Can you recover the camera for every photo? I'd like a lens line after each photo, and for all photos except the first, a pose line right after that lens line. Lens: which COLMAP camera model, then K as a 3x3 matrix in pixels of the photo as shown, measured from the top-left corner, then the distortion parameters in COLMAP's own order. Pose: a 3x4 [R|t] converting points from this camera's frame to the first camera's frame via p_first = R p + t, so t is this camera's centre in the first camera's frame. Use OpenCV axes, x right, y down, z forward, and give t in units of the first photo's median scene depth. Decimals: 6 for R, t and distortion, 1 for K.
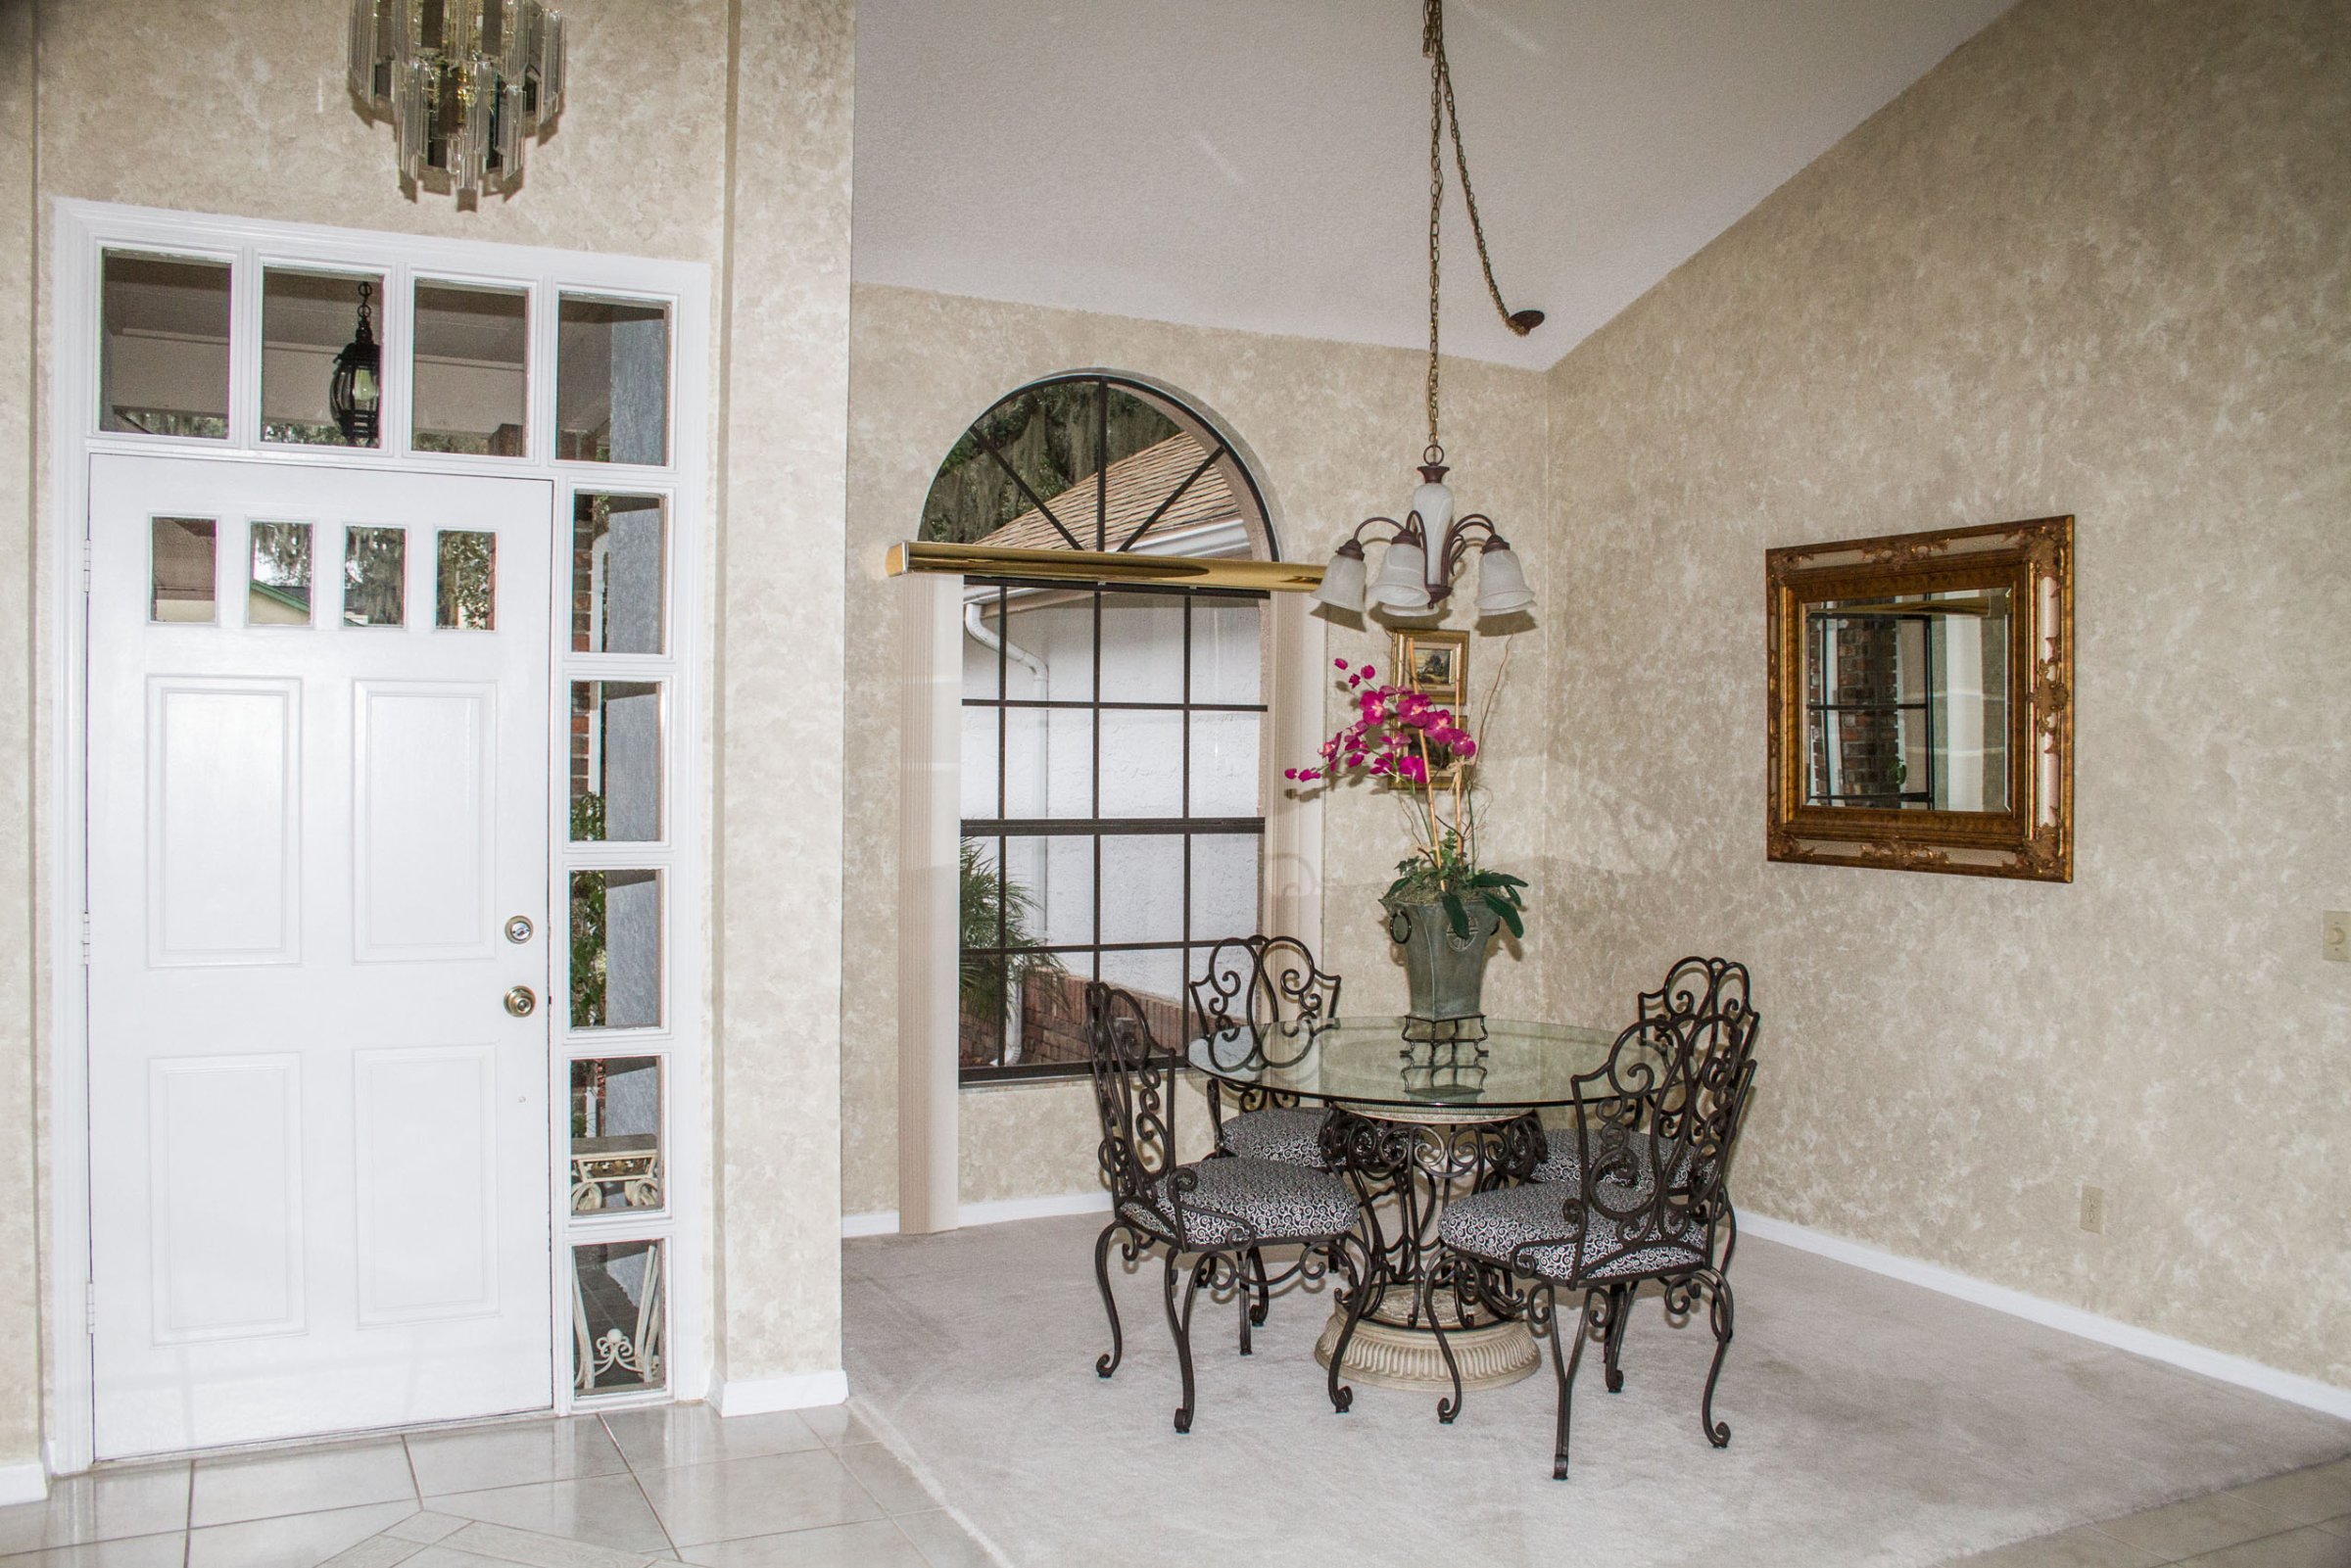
lens RADIAL K [[1904.7, 0, 1197.0], [0, 1904.7, 782.9], [0, 0, 1]] dist [-0.143512, 0.105459]
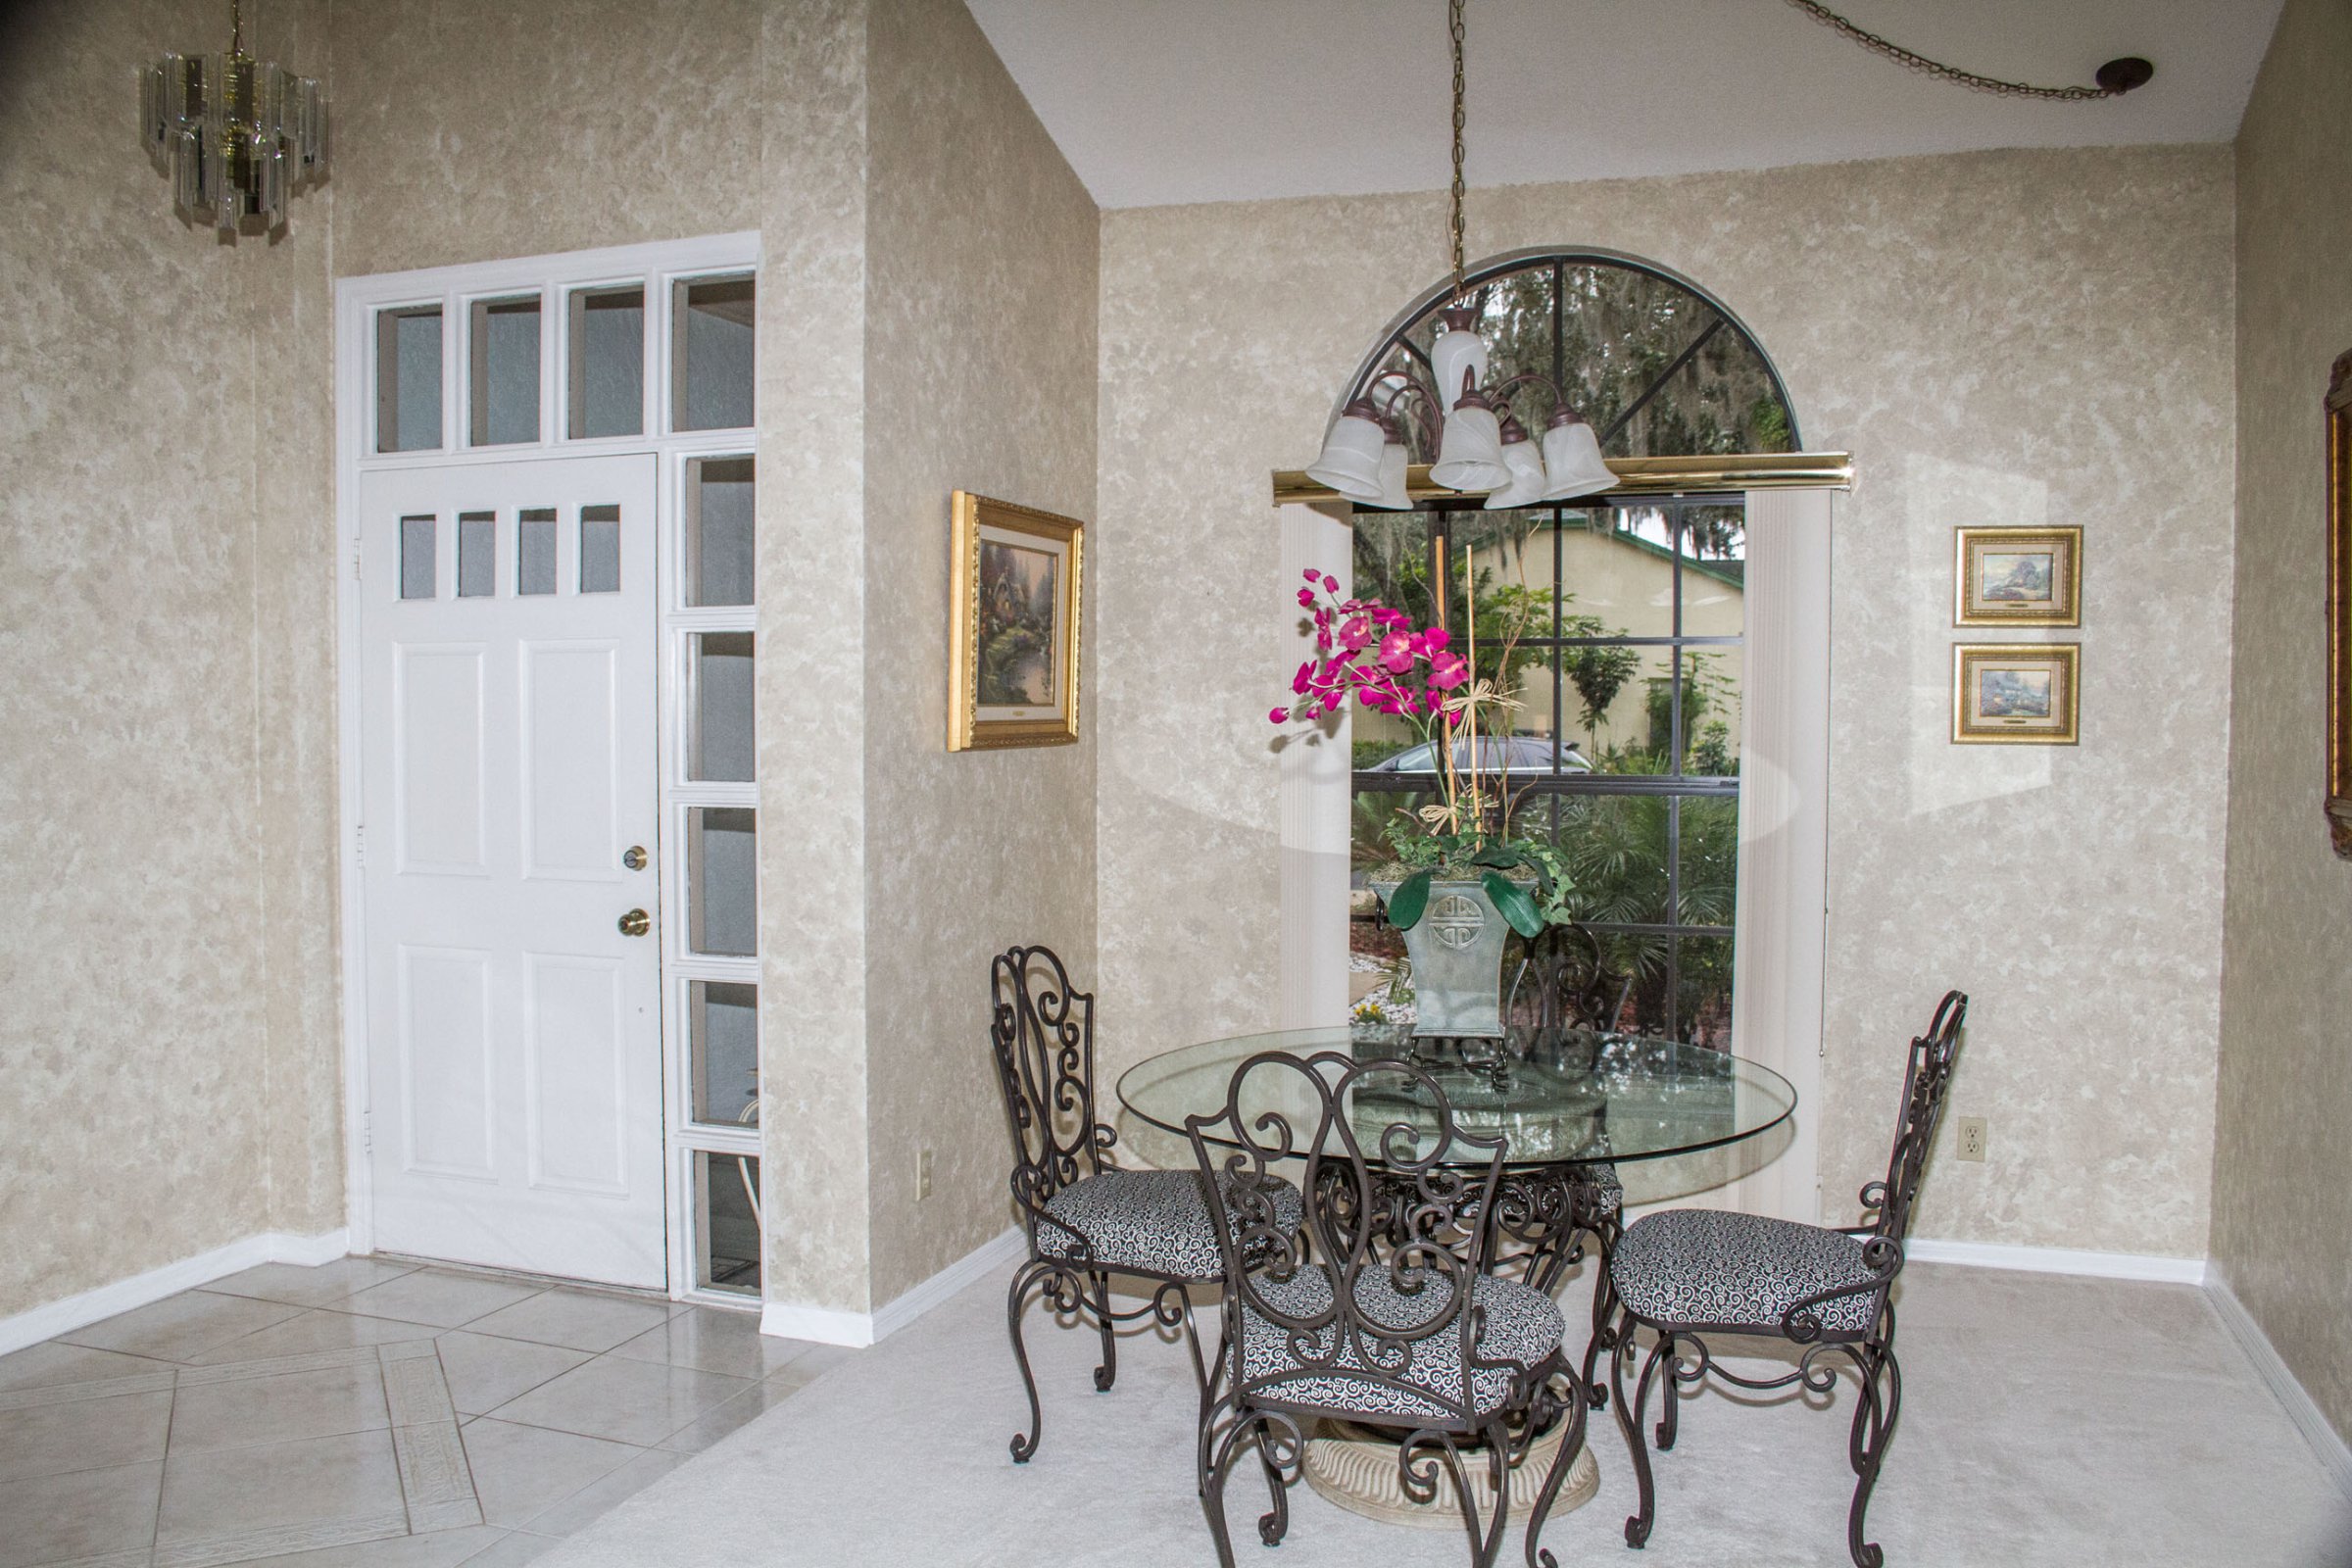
lens RADIAL K [[1905.7, 0, 1193.4], [0, 1905.7, 777.5], [0, 0, 1]] dist [-0.143512, 0.105459]
pose [[0.707323, 0.016348, -0.706701, 0.589794], [-0.006379, 0.999839, 0.016744, 0.008470], [0.706862, -0.007335, 0.707314, 0.388292]]
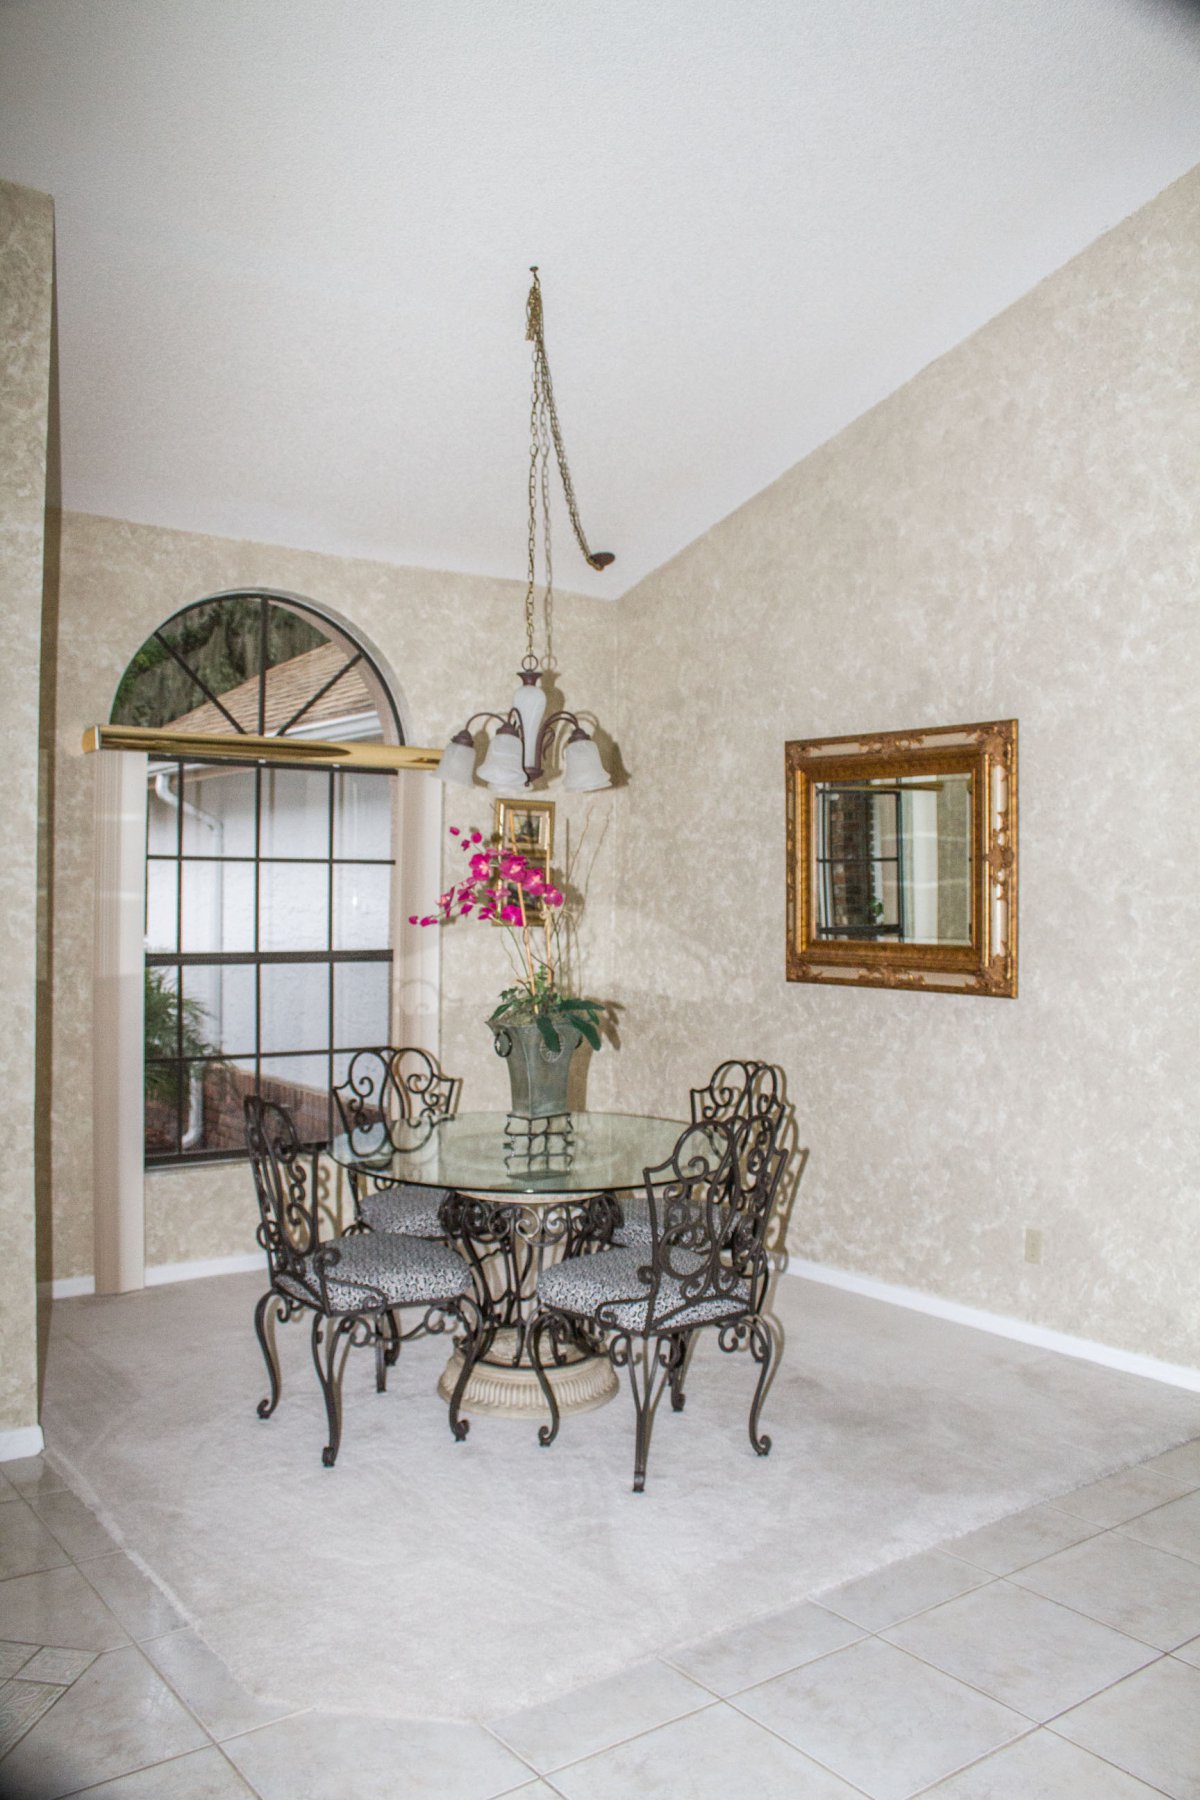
lens RADIAL K [[1458.4, 0, 603.8], [0, 1458.4, 896.0], [0, 0, 1]] dist [-0.143512, 0.105459]
pose [[0.984230, 0.000240, 0.176892, 0.003975], [0.002026, 0.999918, -0.012630, -0.007930], [-0.176881, 0.012789, 0.984149, 0.055434]]
